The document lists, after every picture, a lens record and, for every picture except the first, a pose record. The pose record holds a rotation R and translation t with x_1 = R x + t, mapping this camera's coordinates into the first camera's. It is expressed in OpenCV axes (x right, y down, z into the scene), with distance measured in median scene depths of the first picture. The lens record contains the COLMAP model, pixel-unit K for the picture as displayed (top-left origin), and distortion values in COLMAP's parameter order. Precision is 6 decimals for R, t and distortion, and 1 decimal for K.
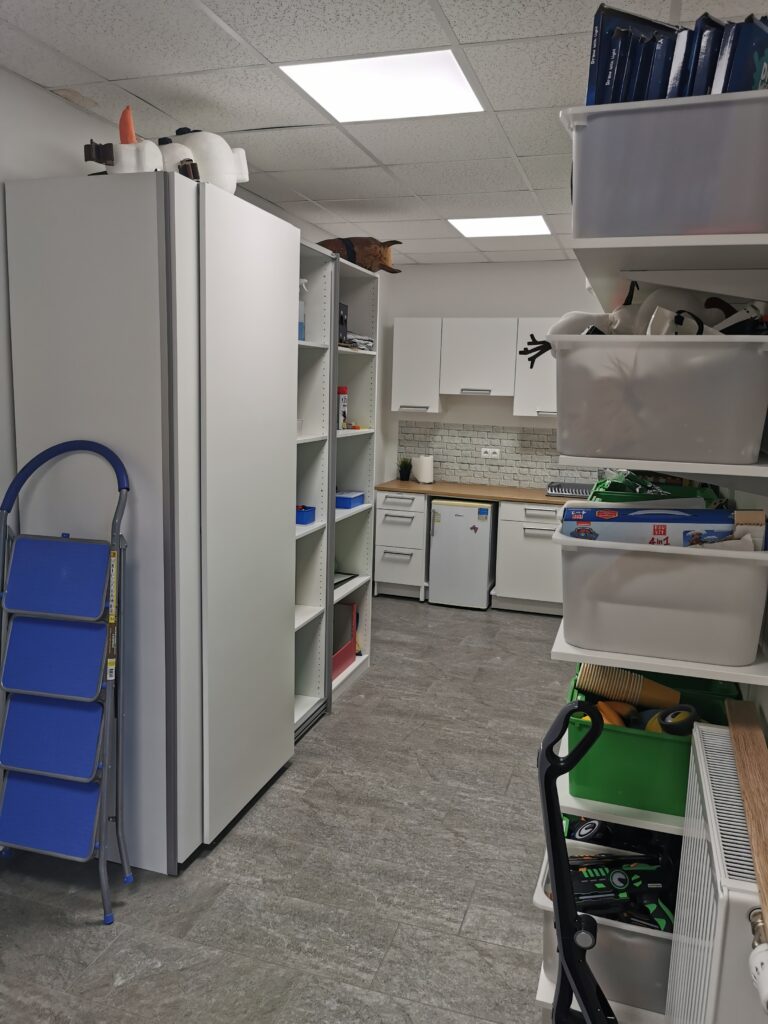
lens RADIAL K [[799.3, 0, 379.3], [0, 799.3, 510.6], [0, 0, 1]] dist [0.029361, -0.053289]
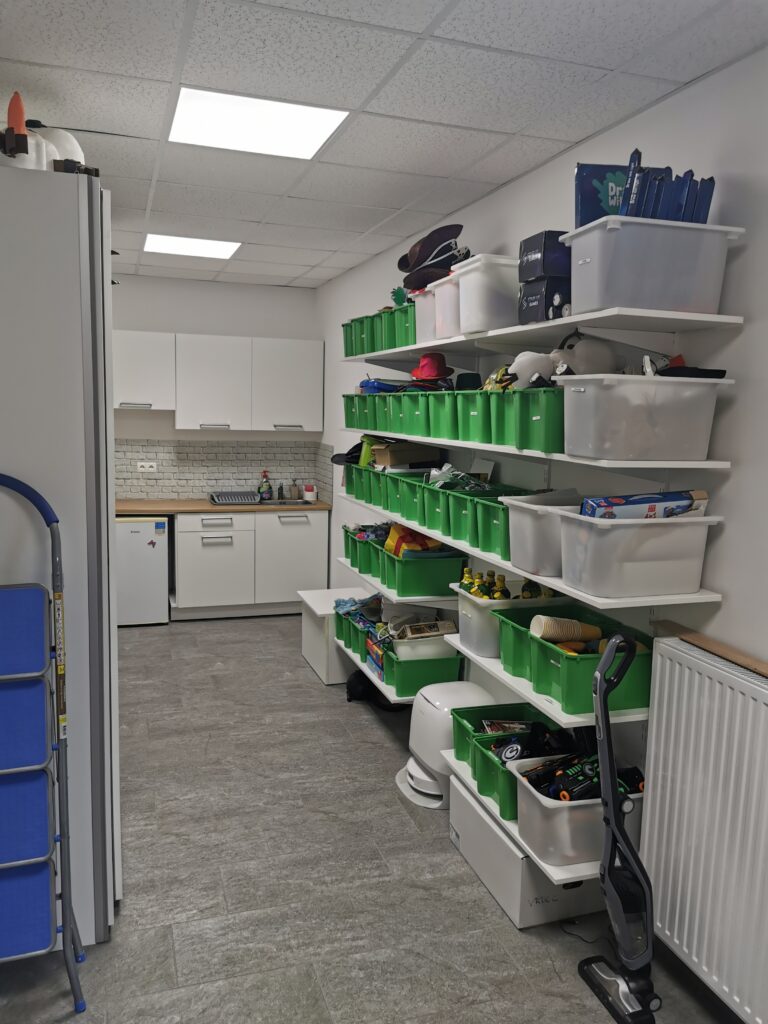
lens RADIAL K [[799.3, 0, 385.1], [0, 799.3, 509.8], [0, 0, 1]] dist [0.029361, -0.053289]
pose [[0.802273, -0.079665, 0.591617, -0.345921], [0.086973, 0.996079, 0.016187, -0.014870], [-0.590587, 0.038469, 0.806056, 0.041308]]
